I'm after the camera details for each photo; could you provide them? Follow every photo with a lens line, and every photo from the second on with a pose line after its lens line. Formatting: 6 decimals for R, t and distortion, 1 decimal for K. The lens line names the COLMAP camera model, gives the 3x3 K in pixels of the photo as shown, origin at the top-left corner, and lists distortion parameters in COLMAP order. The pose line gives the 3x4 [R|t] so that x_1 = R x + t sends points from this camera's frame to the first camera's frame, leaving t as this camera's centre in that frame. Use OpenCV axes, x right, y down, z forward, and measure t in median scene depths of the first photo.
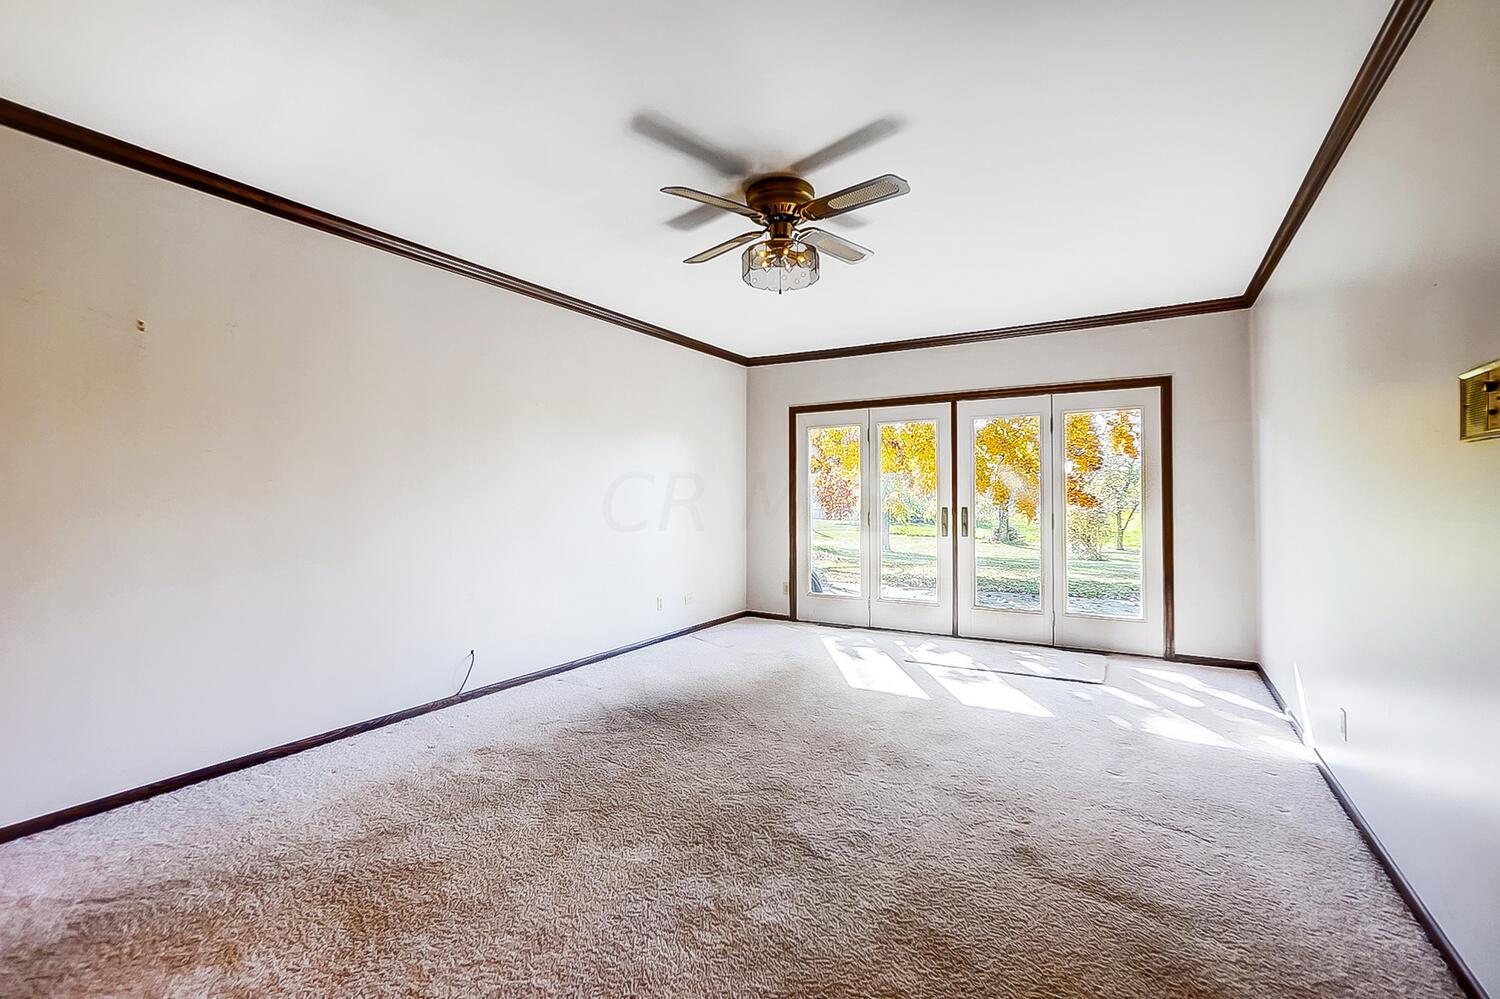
lens RADIAL K [[663.3, 0, 743.8], [0, 663.3, 492.5], [0, 0, 1]] dist [-0.003246, -0.000033]
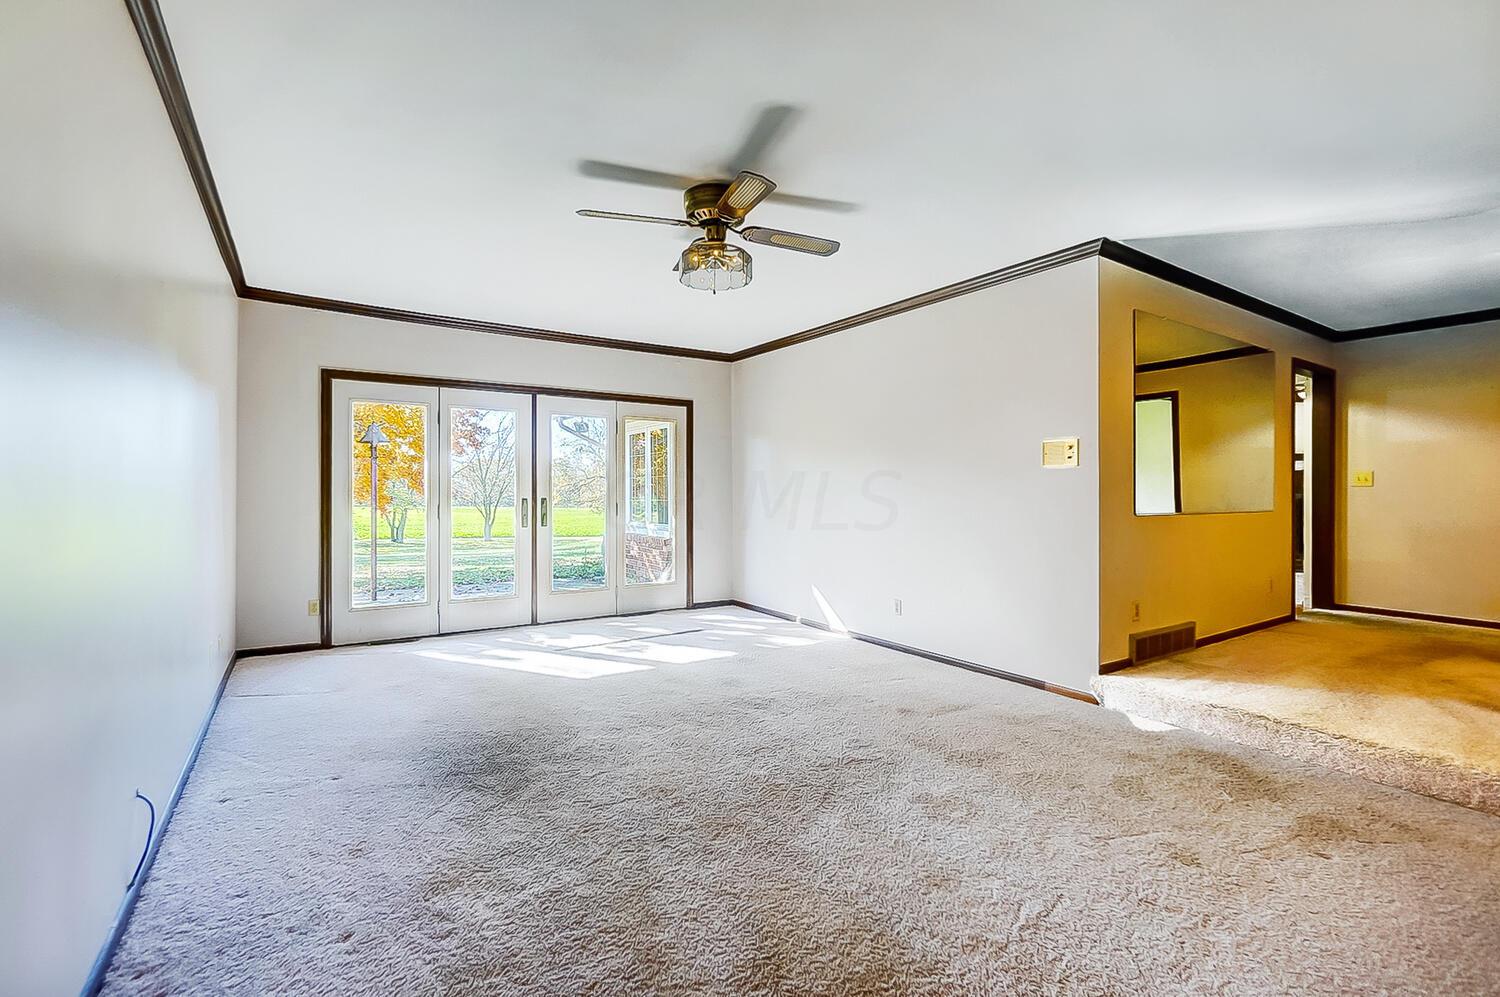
lens RADIAL K [[663.3, 0, 746.9], [0, 663.3, 498.0], [0, 0, 1]] dist [-0.003246, -0.000033]
pose [[0.425964, -0.007225, 0.904711, -0.483130], [-0.009774, 0.999873, 0.012587, 0.005993], [-0.904687, -0.014204, 0.425839, 0.275381]]
